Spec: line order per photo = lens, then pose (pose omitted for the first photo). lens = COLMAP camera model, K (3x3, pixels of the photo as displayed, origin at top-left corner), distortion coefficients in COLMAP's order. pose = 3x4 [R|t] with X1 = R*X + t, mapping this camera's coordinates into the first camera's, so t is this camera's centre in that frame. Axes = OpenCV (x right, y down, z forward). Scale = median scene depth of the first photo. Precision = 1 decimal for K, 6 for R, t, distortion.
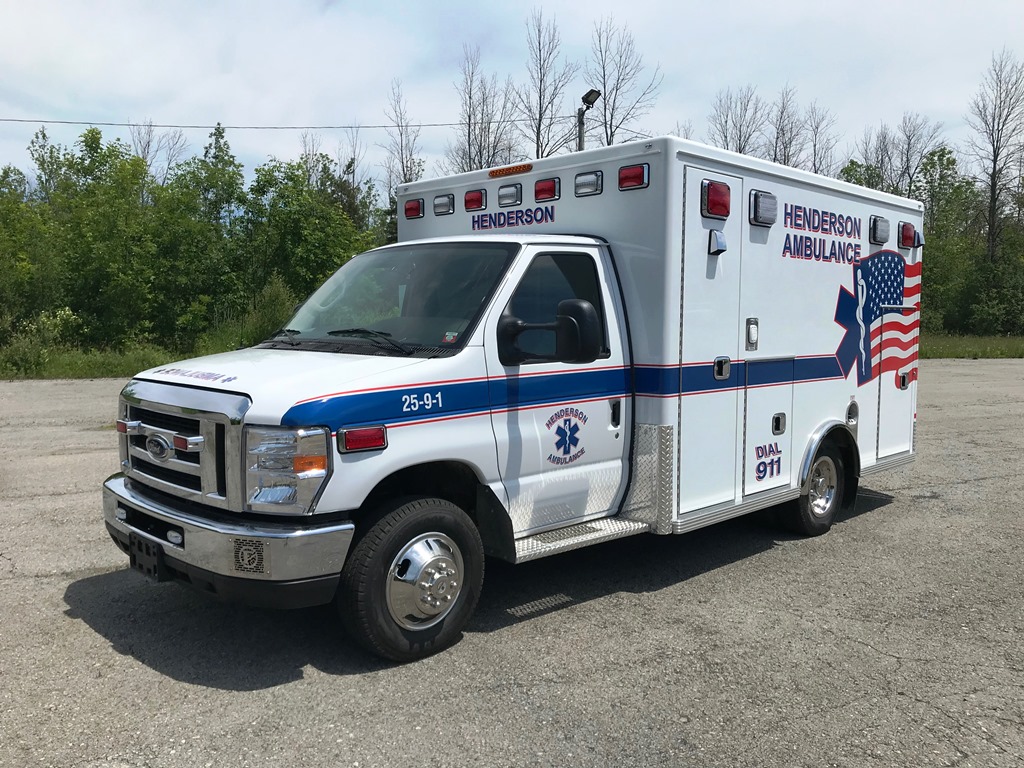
lens RADIAL K [[838.0, 0, 506.2], [0, 838.0, 383.9], [0, 0, 1]] dist [0.115742, -0.219763]
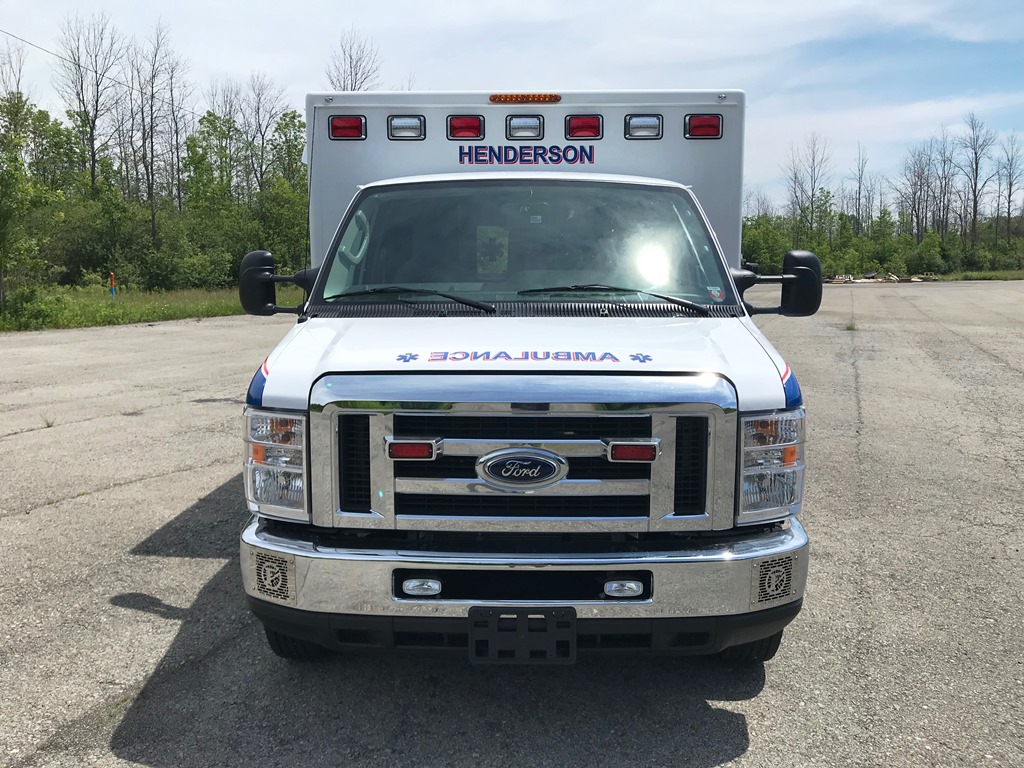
lens RADIAL K [[845.7, 0, 512.0], [0, 845.7, 384.0], [0, 0, 1]] dist [0.021282, -0.020661]
pose [[0.713430, -0.096194, 0.694093, -0.645405], [0.057701, 0.995233, 0.078620, -0.032936], [-0.698347, -0.016040, 0.715579, 0.397108]]
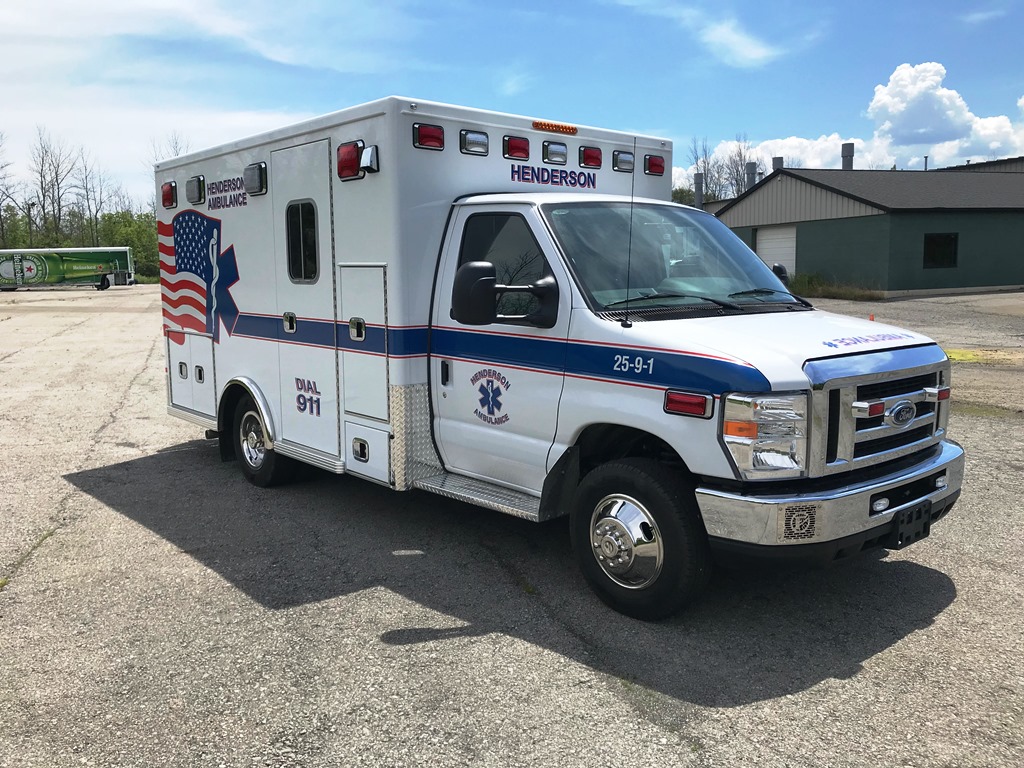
lens RADIAL K [[845.7, 0, 512.0], [0, 845.7, 384.0], [0, 0, 1]] dist [0.021282, -0.020661]
pose [[0.054506, -0.135251, 0.989311, -1.043274], [0.078481, 0.988299, 0.130789, -0.092332], [-0.995424, 0.070513, 0.064483, 1.030881]]
